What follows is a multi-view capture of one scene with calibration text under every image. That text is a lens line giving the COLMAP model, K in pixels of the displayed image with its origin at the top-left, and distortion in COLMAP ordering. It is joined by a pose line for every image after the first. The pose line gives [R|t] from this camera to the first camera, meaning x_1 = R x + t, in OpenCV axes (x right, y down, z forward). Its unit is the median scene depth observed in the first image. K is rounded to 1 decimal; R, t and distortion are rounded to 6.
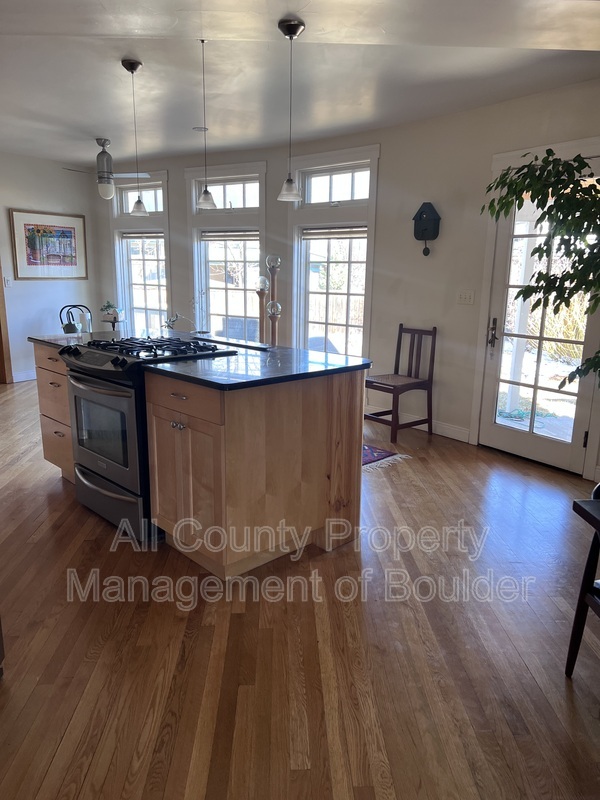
lens RADIAL K [[602.4, 0, 284.4], [0, 602.4, 403.1], [0, 0, 1]] dist [0.063209, -0.060507]
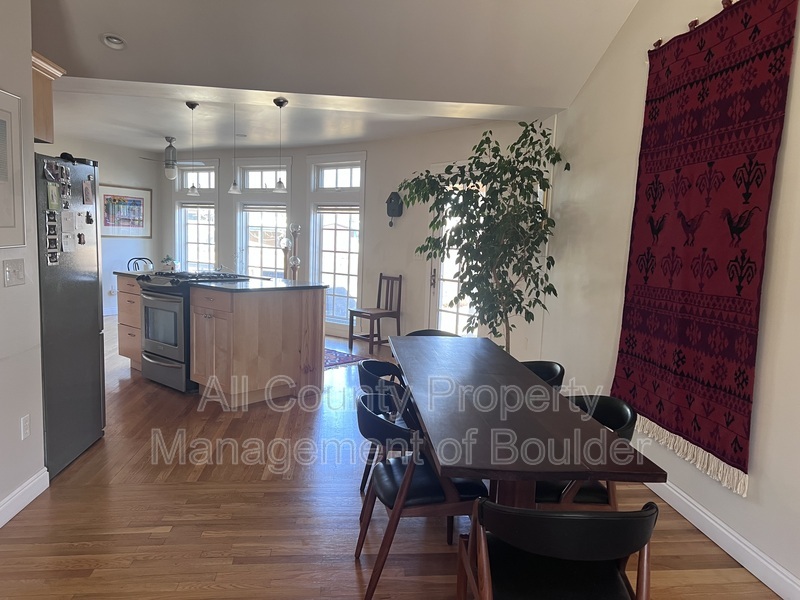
lens RADIAL K [[602.4, 0, 395.8], [0, 602.4, 301.6], [0, 0, 1]] dist [0.063209, -0.060507]
pose [[0.996264, 0.016904, 0.084693, 0.096461], [-0.007106, 0.993377, -0.114678, 0.086317], [-0.086070, 0.113648, 0.989786, -0.351623]]
